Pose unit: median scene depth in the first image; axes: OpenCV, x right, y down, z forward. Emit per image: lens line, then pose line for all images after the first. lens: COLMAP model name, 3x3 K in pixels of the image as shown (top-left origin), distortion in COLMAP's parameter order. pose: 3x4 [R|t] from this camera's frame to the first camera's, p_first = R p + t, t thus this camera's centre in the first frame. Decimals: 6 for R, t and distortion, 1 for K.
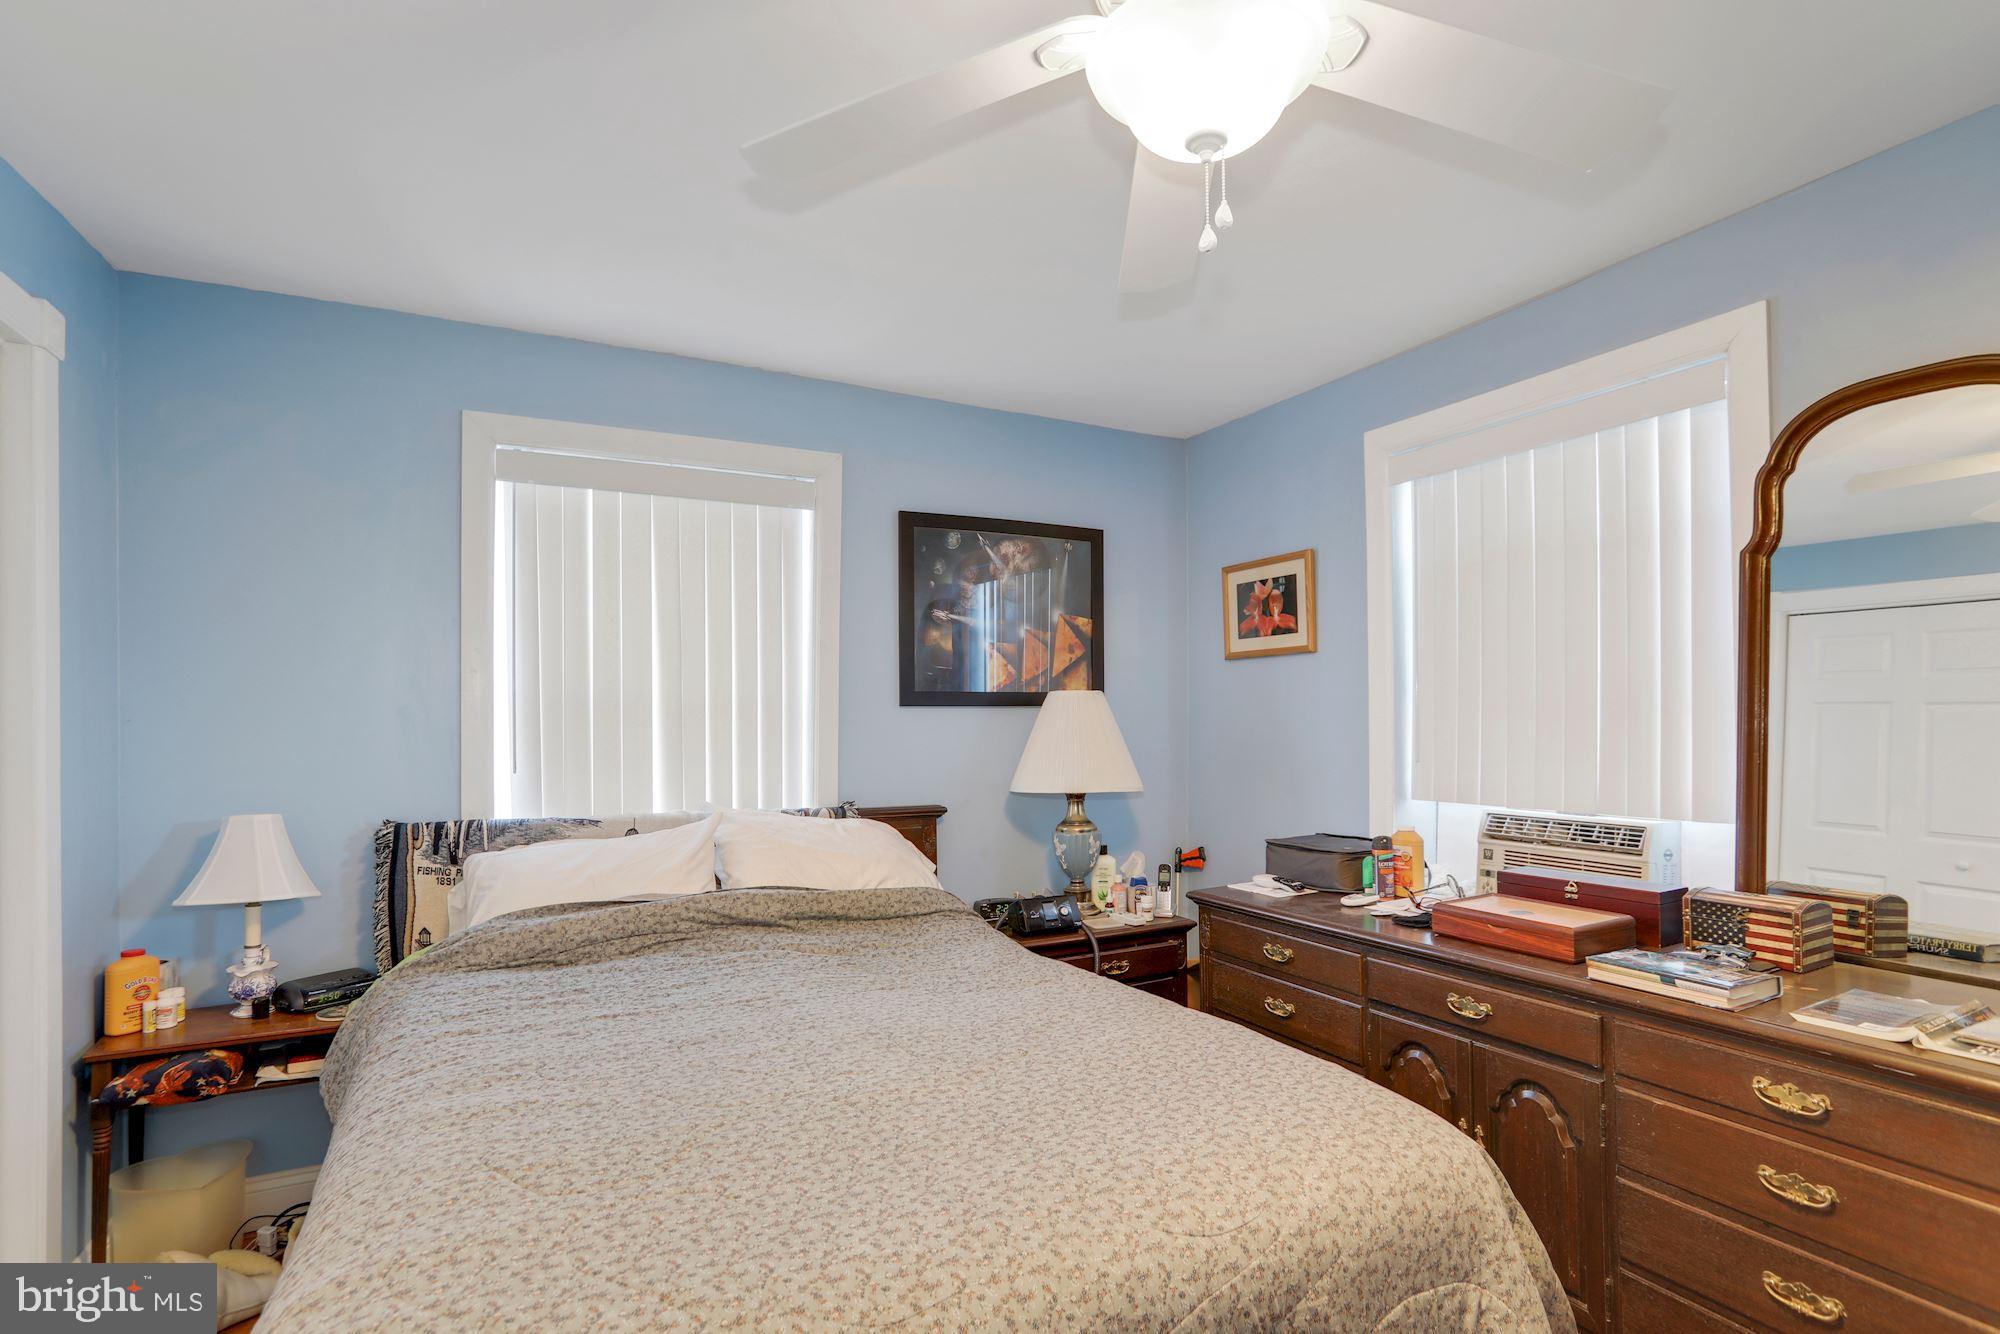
lens RADIAL K [[984.5, 0, 978.8], [0, 984.5, 704.1], [0, 0, 1]] dist [-0.069598, 0.055356]
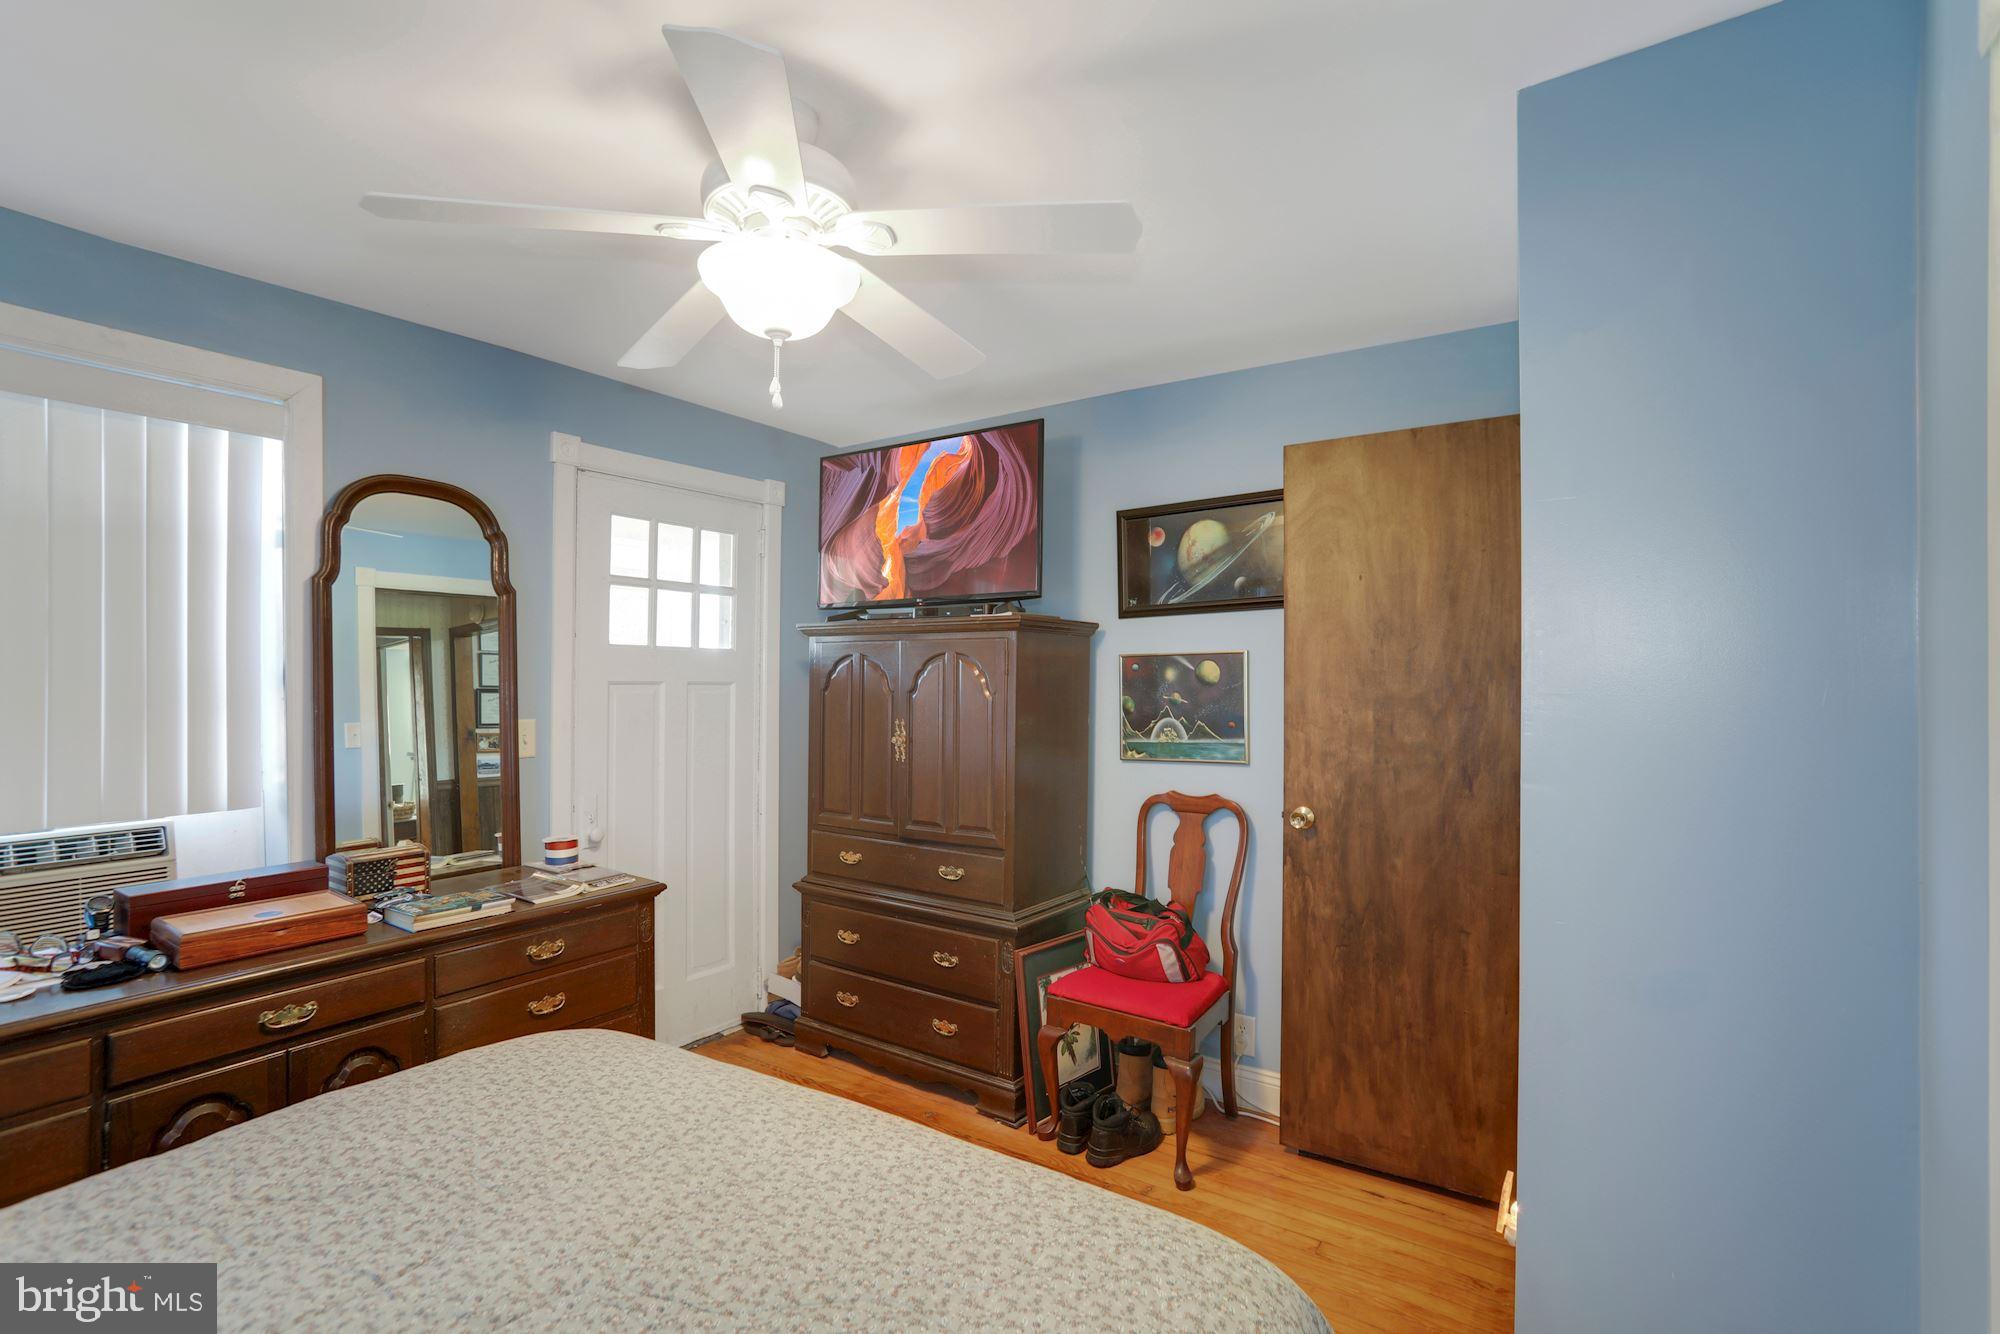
lens RADIAL K [[993.4, 0, 1001.9], [0, 993.4, 683.1], [0, 0, 1]] dist [-0.000873, 0.001444]
pose [[-0.449776, -0.006288, 0.893119, -0.480752], [-0.001653, 0.999979, 0.006208, -0.022832], [-0.893140, 0.001315, -0.449777, 0.532270]]
